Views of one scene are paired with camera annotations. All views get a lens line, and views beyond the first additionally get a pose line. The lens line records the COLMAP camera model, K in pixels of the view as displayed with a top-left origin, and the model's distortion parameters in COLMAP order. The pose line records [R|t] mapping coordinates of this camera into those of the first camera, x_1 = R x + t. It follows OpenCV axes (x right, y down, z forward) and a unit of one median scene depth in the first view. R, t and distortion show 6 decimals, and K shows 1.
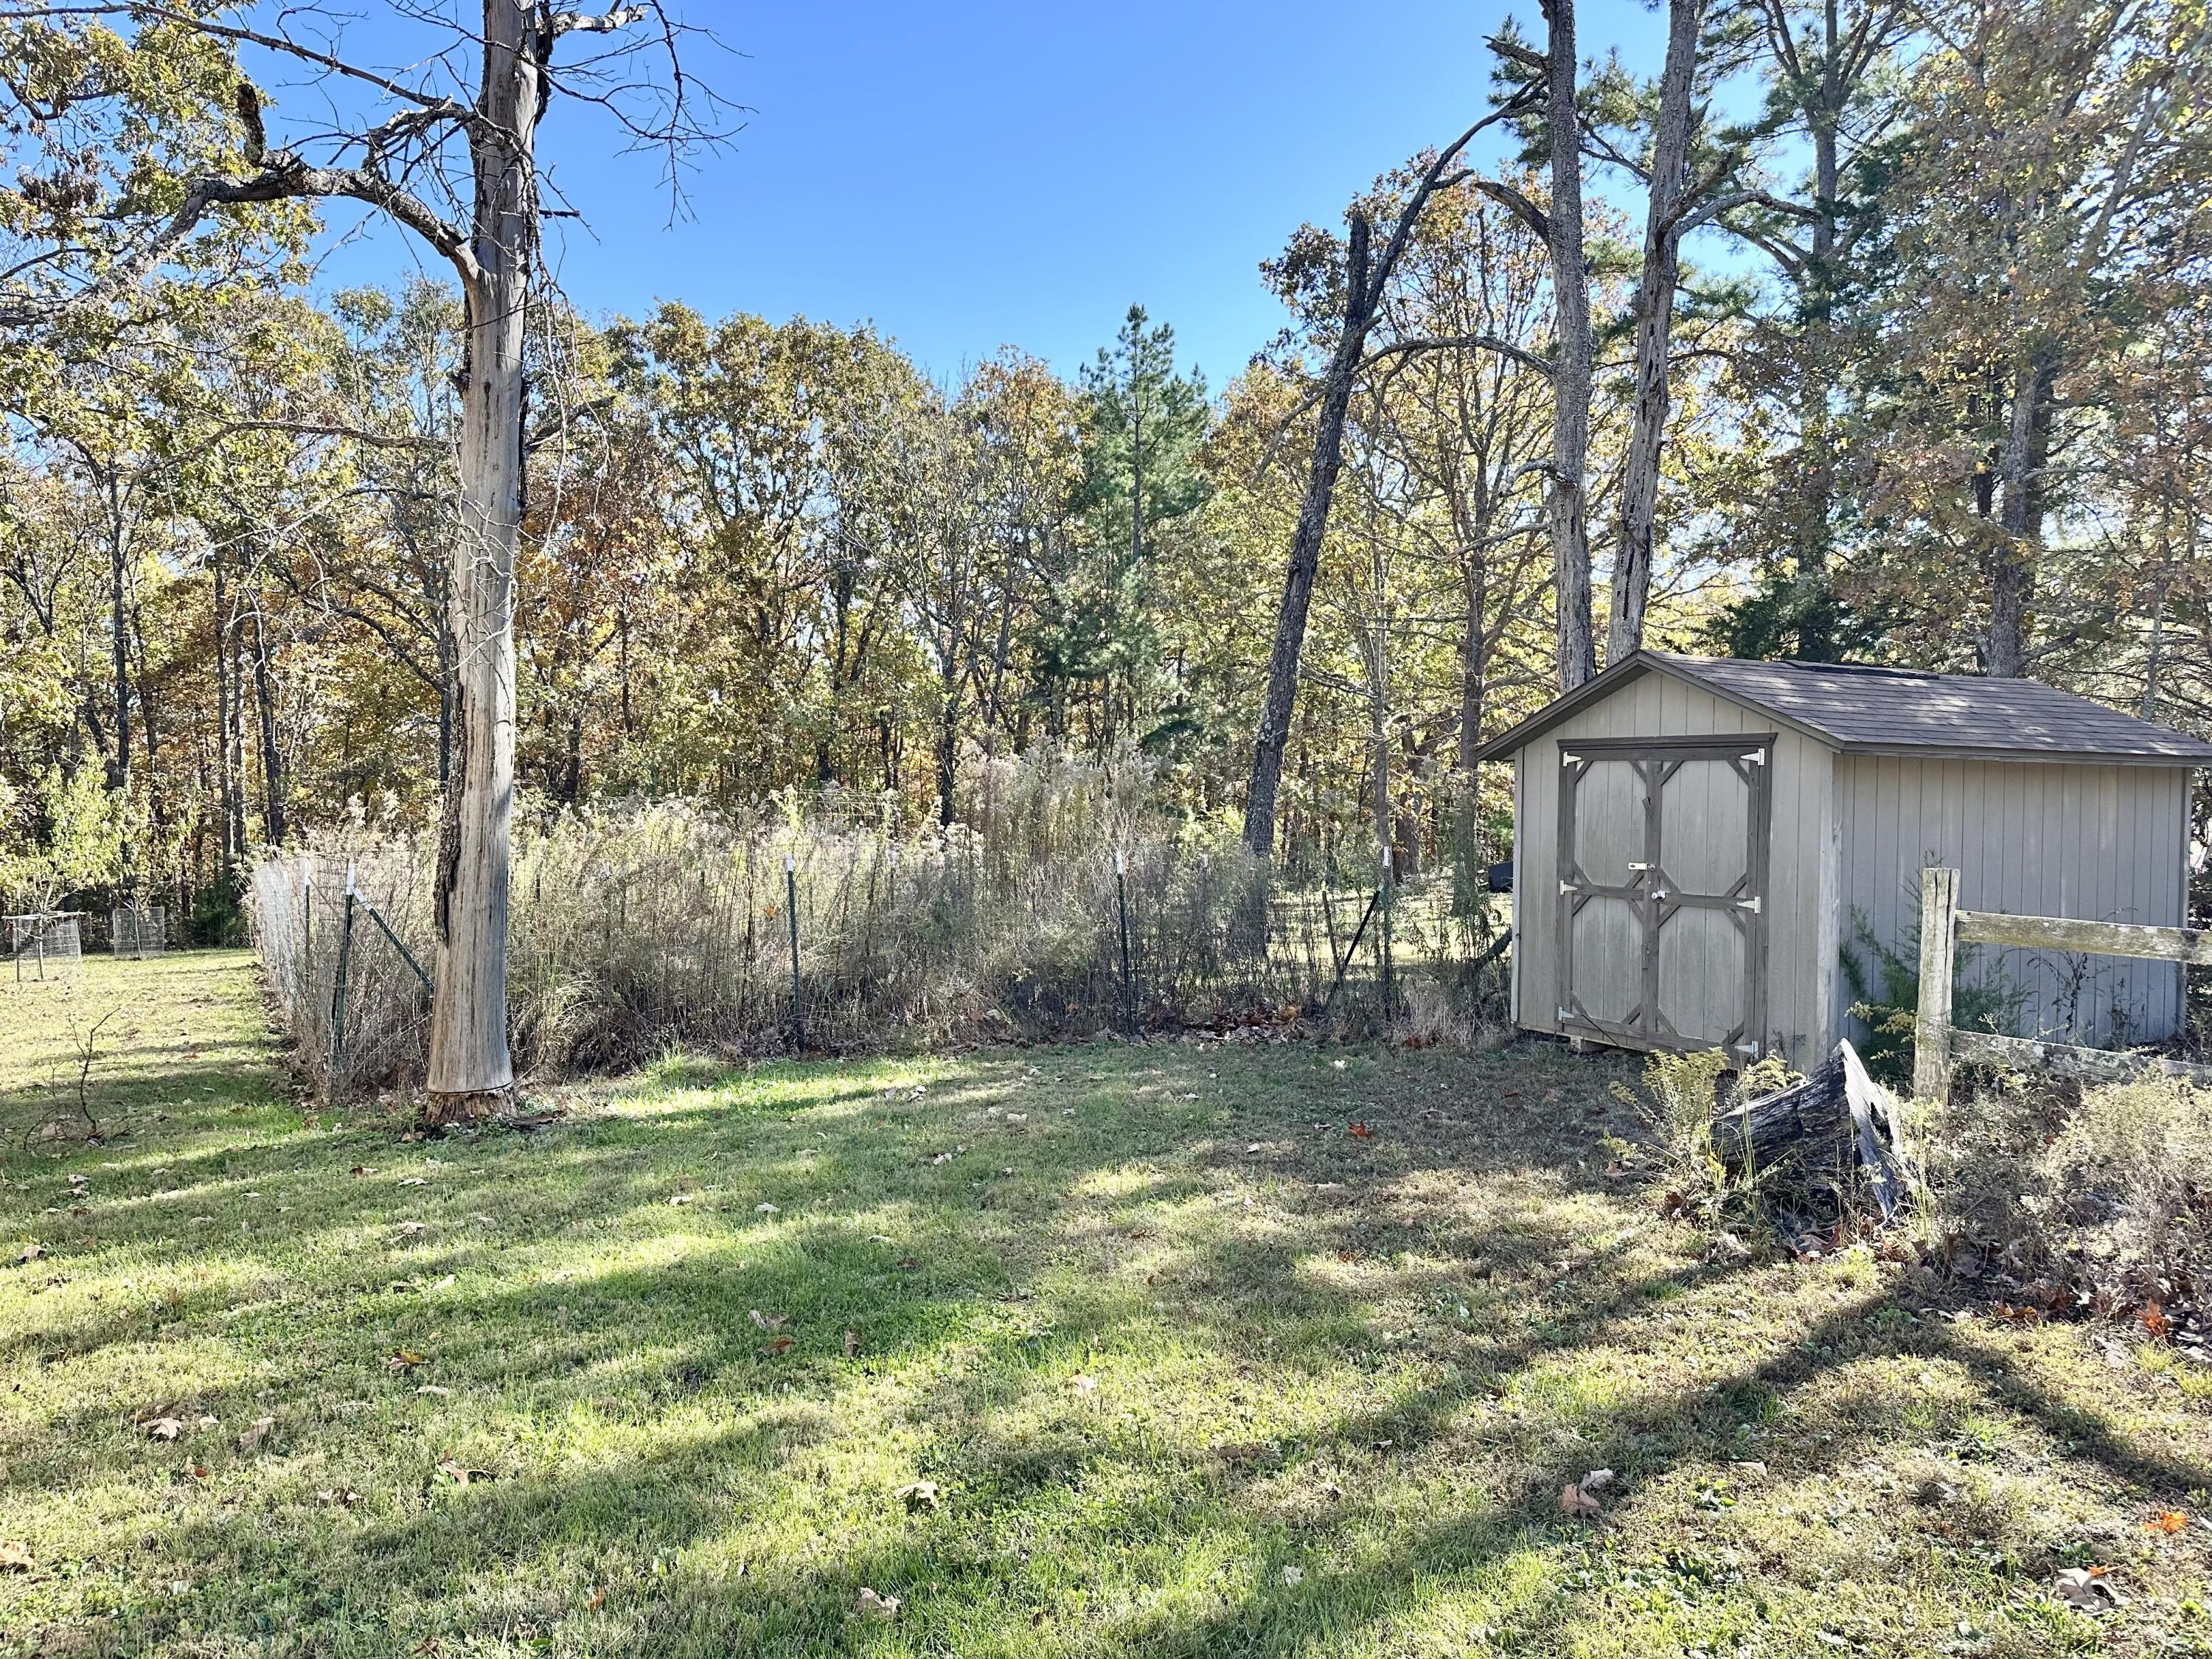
lens RADIAL K [[1532.1, 0, 1118.5], [0, 1532.1, 821.4], [0, 0, 1]] dist [0.077509, -0.085651]
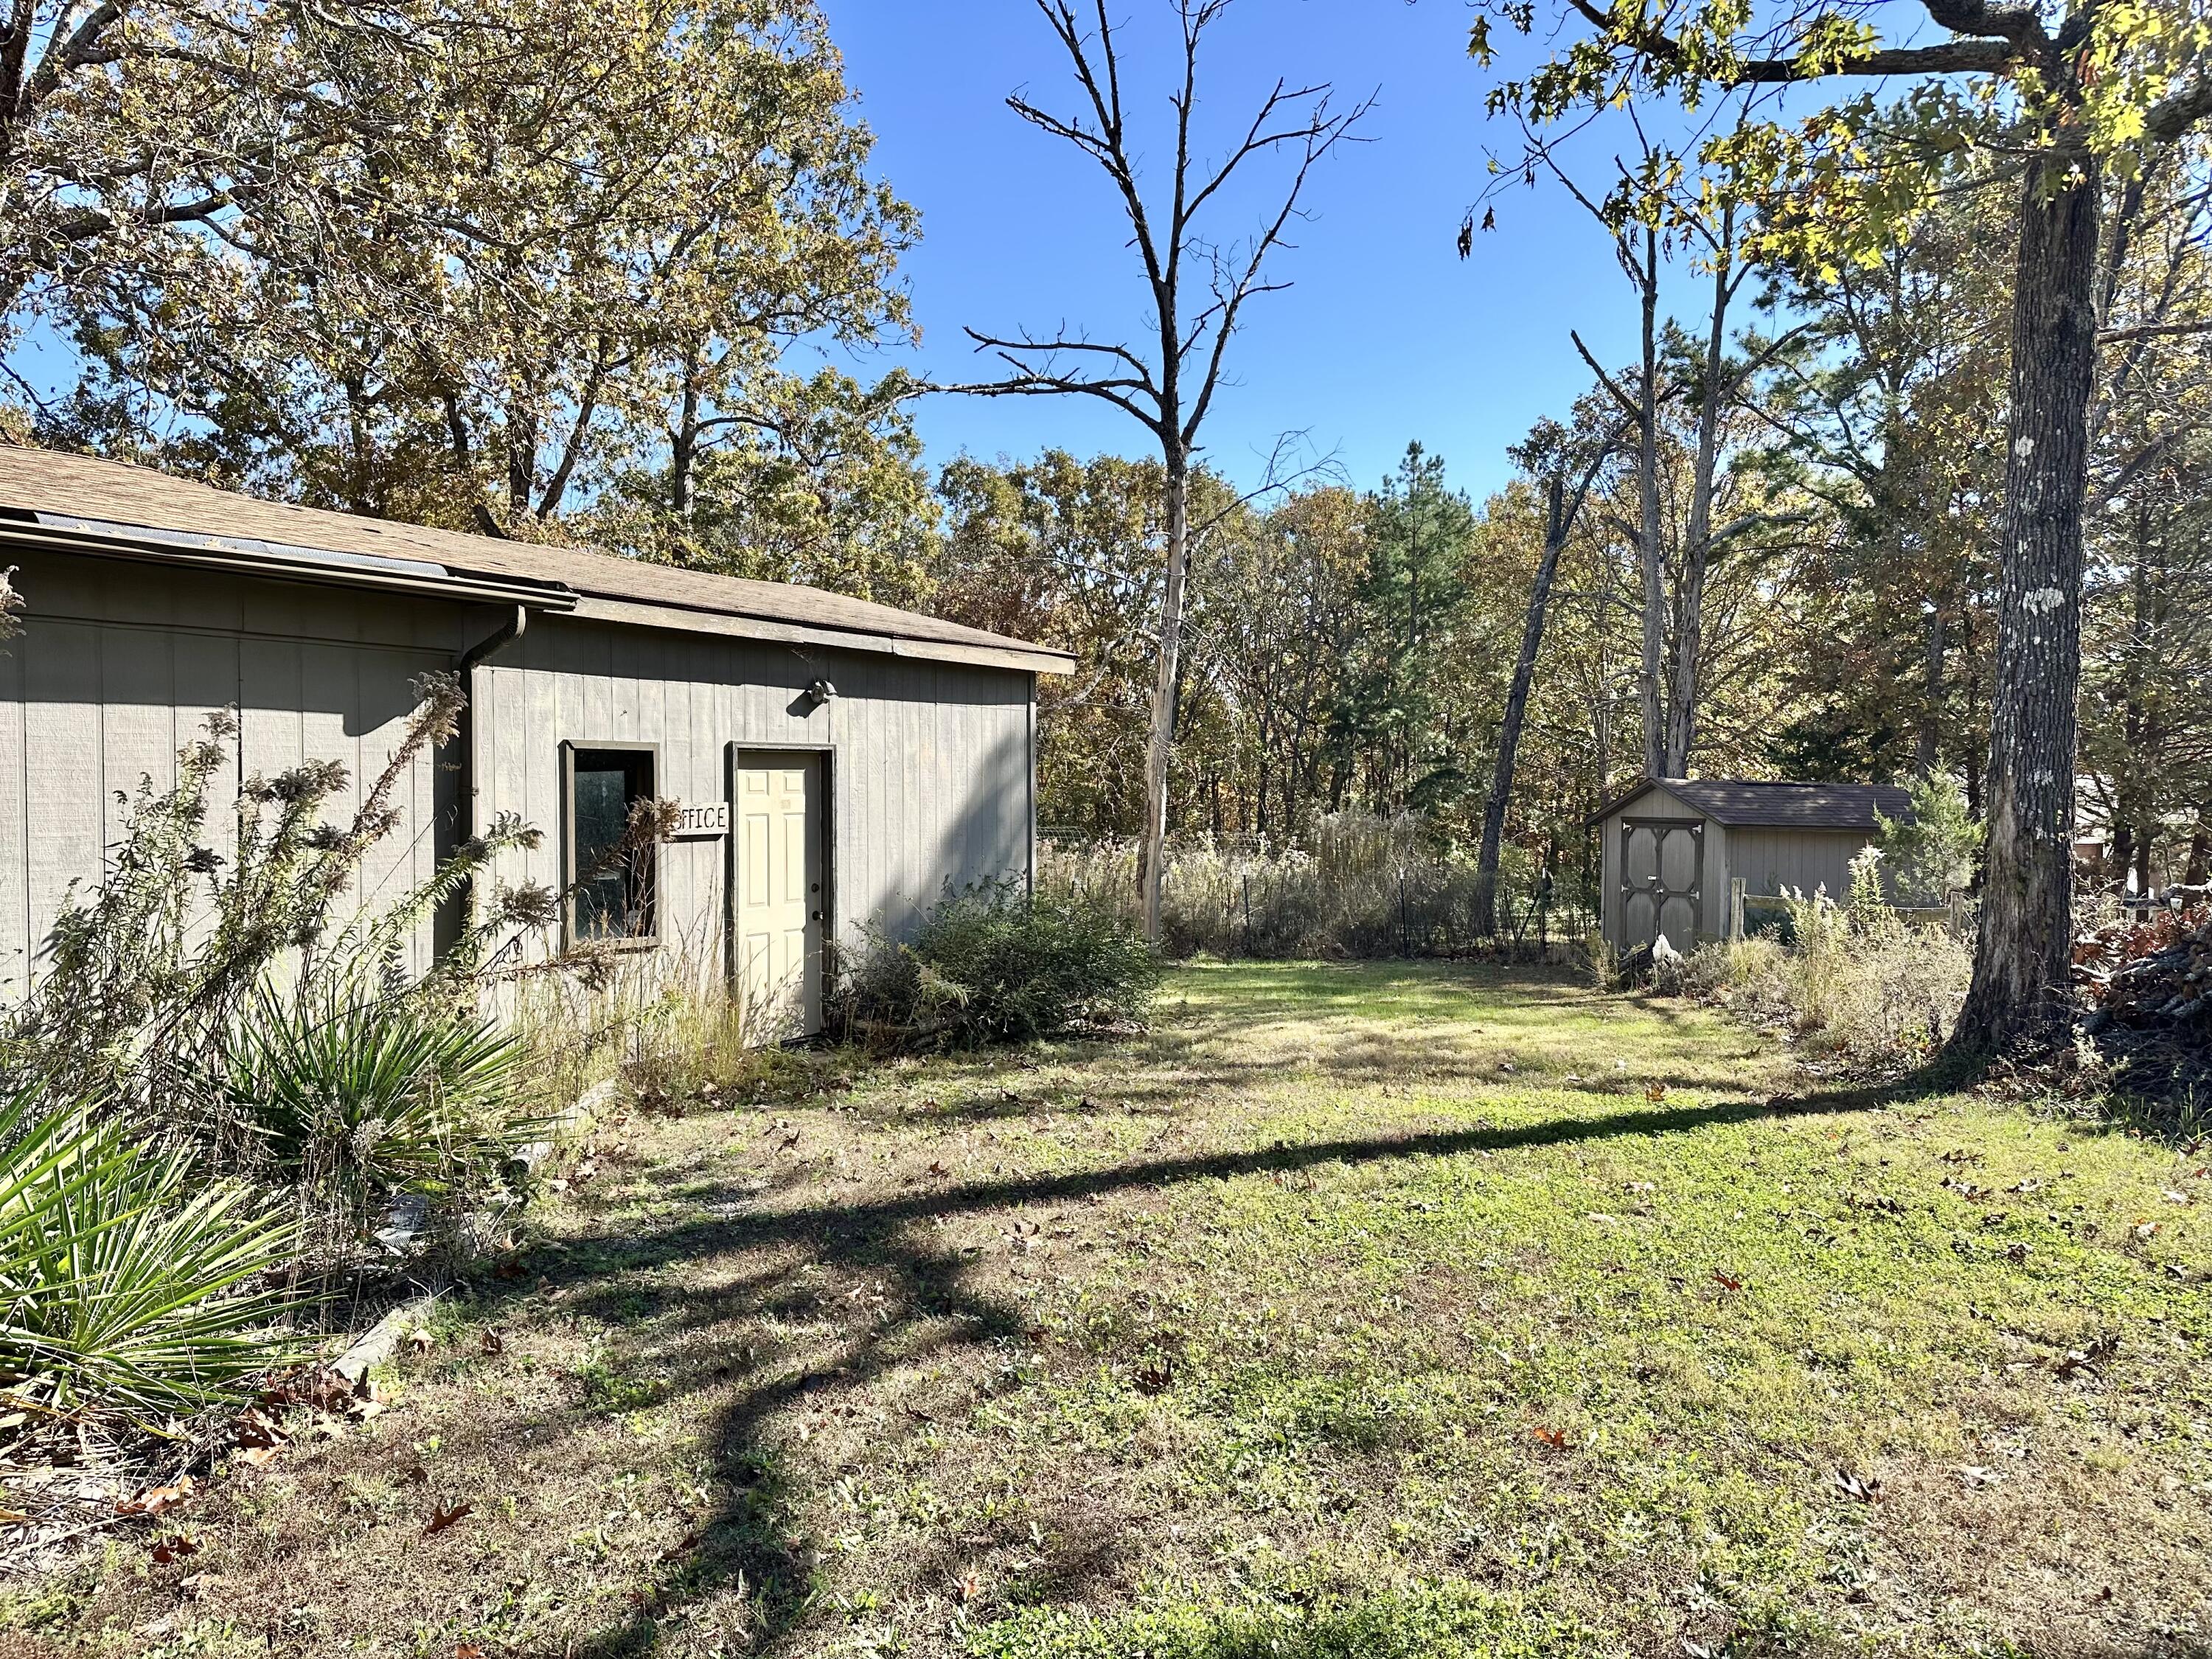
lens RADIAL K [[1532.1, 0, 1118.5], [0, 1532.1, 821.4], [0, 0, 1]] dist [0.077509, -0.085651]
pose [[0.984643, 0.008288, -0.174380, -0.004367], [-0.010734, 0.999857, -0.013090, -0.003003], [0.174247, 0.014761, 0.984591, -0.285516]]
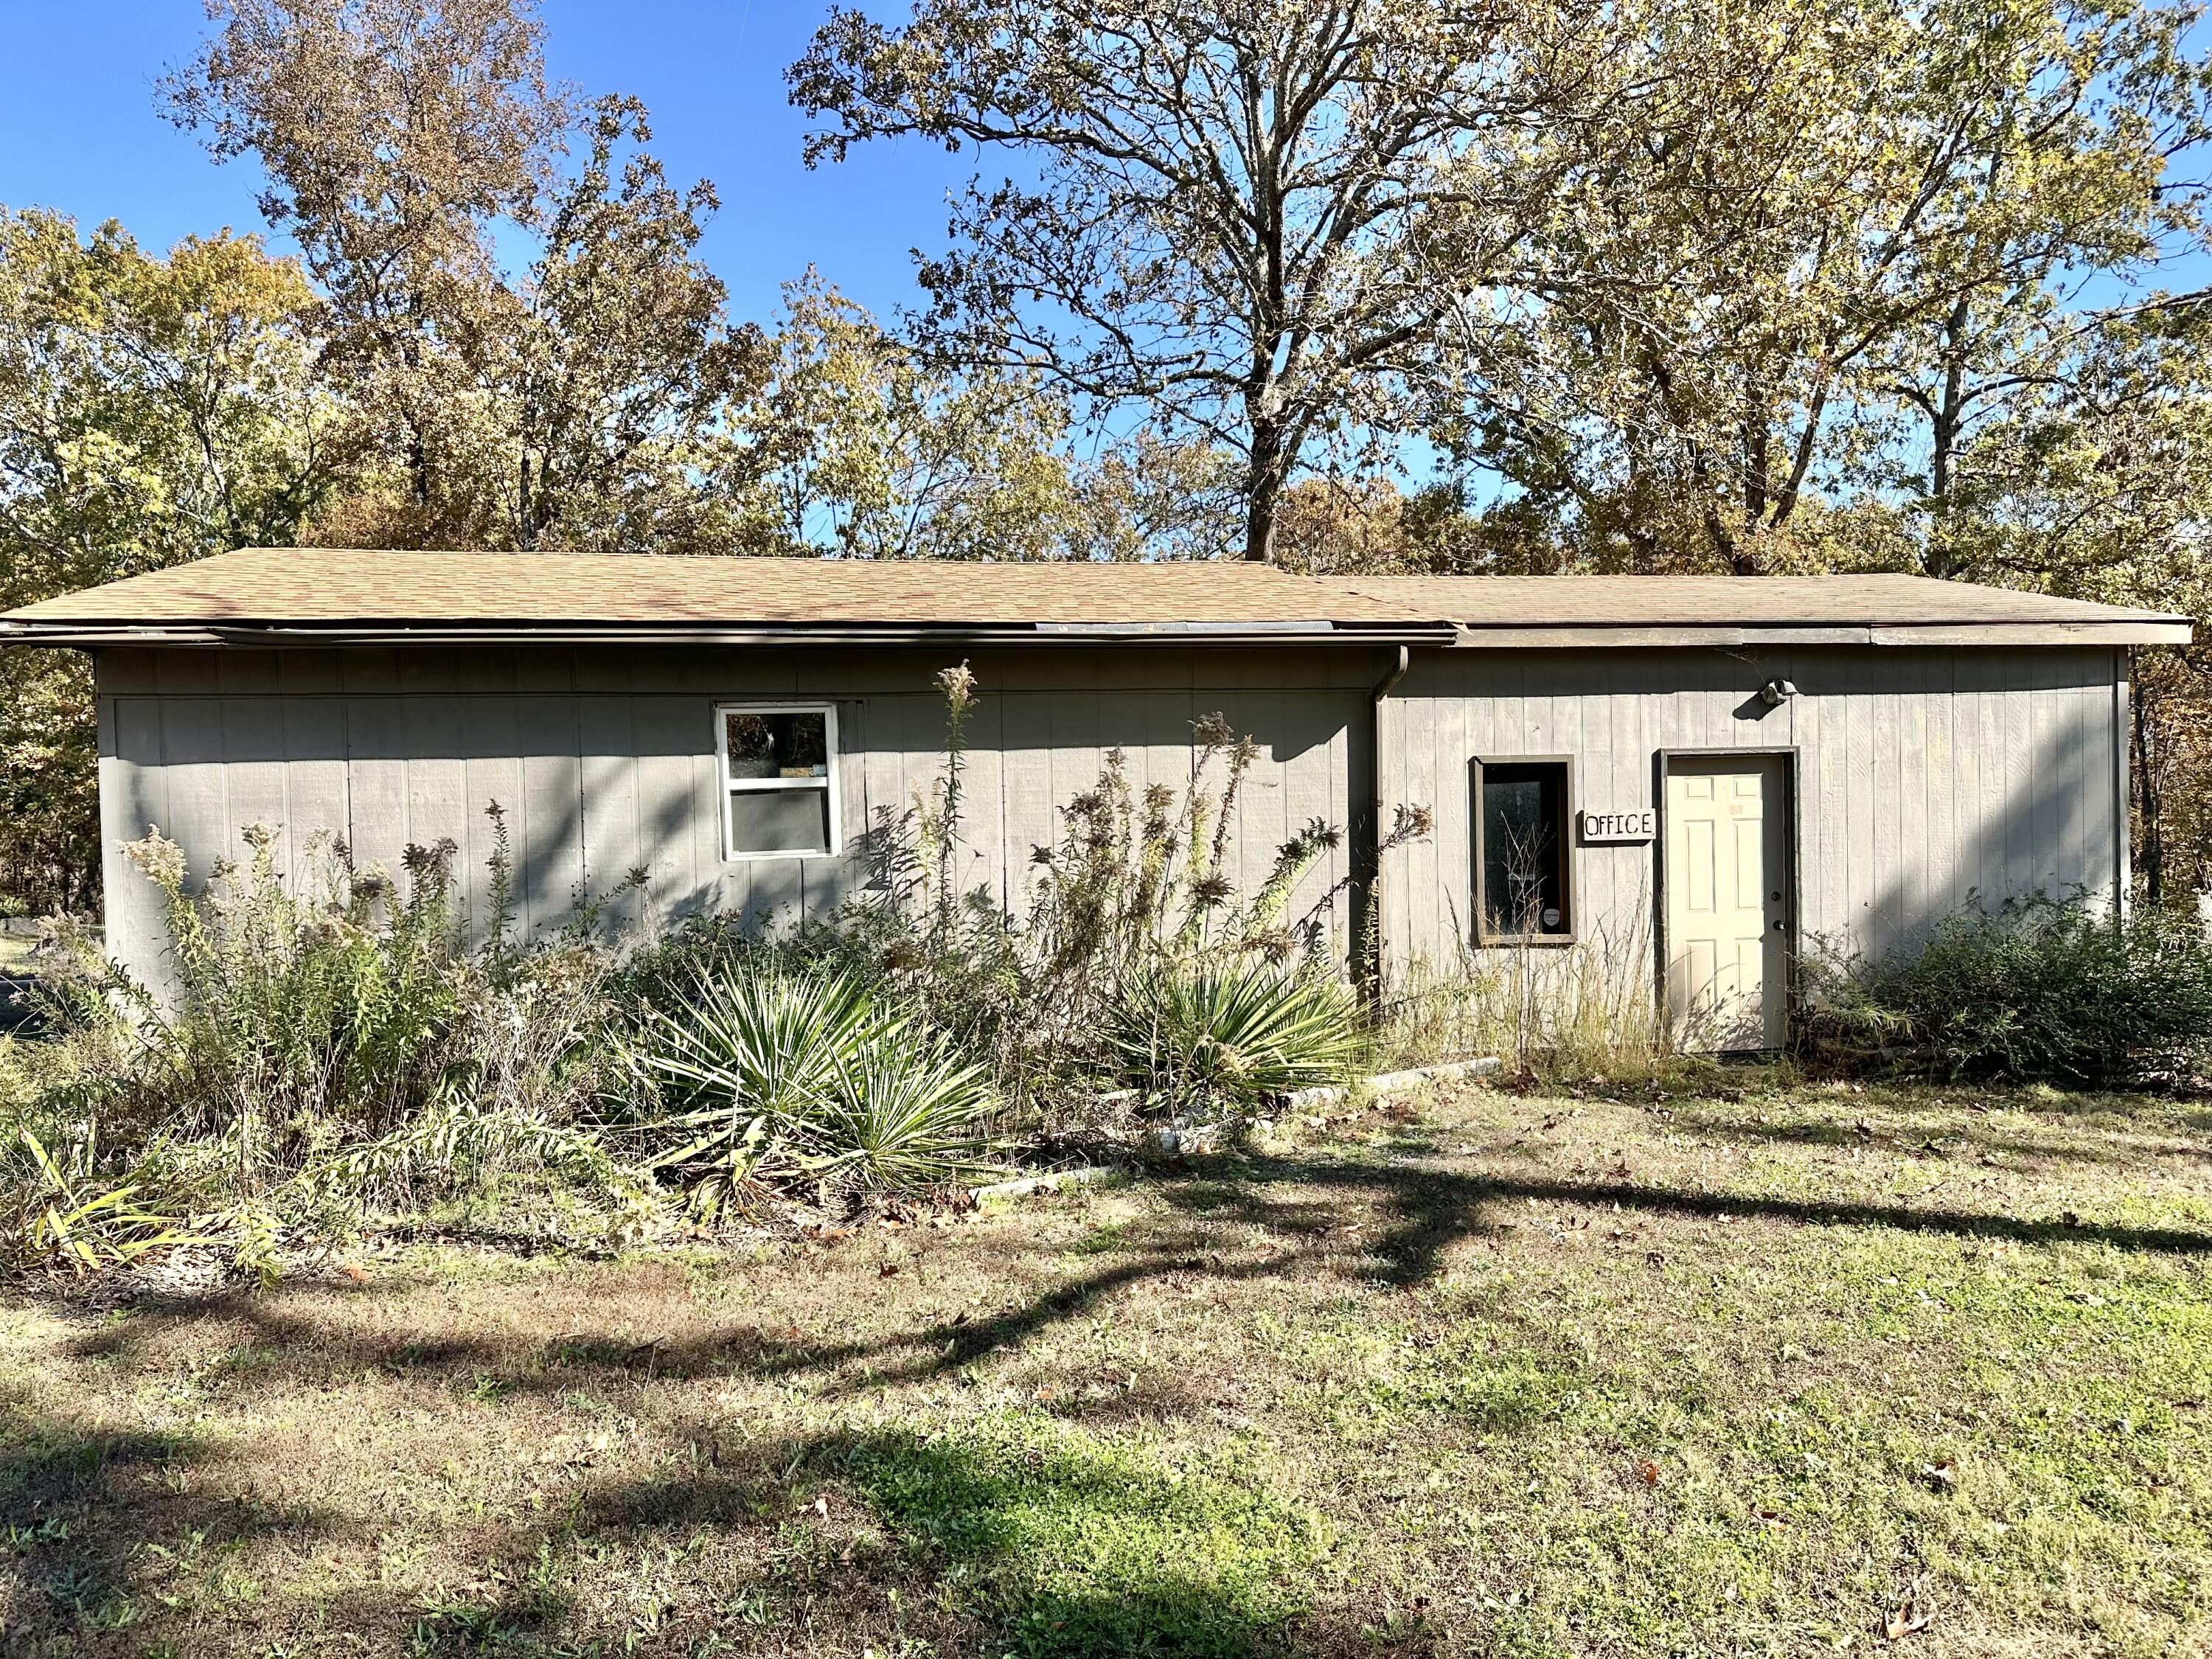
lens RADIAL K [[1555.3, 0, 1114.7], [0, 1555.3, 841.9], [0, 0, 1]] dist [0.045313, -0.044897]
pose [[0.496223, 0.010488, -0.868132, 0.063305], [-0.013360, 0.999901, 0.004443, -0.003143], [0.868093, 0.009393, 0.496313, -0.260654]]
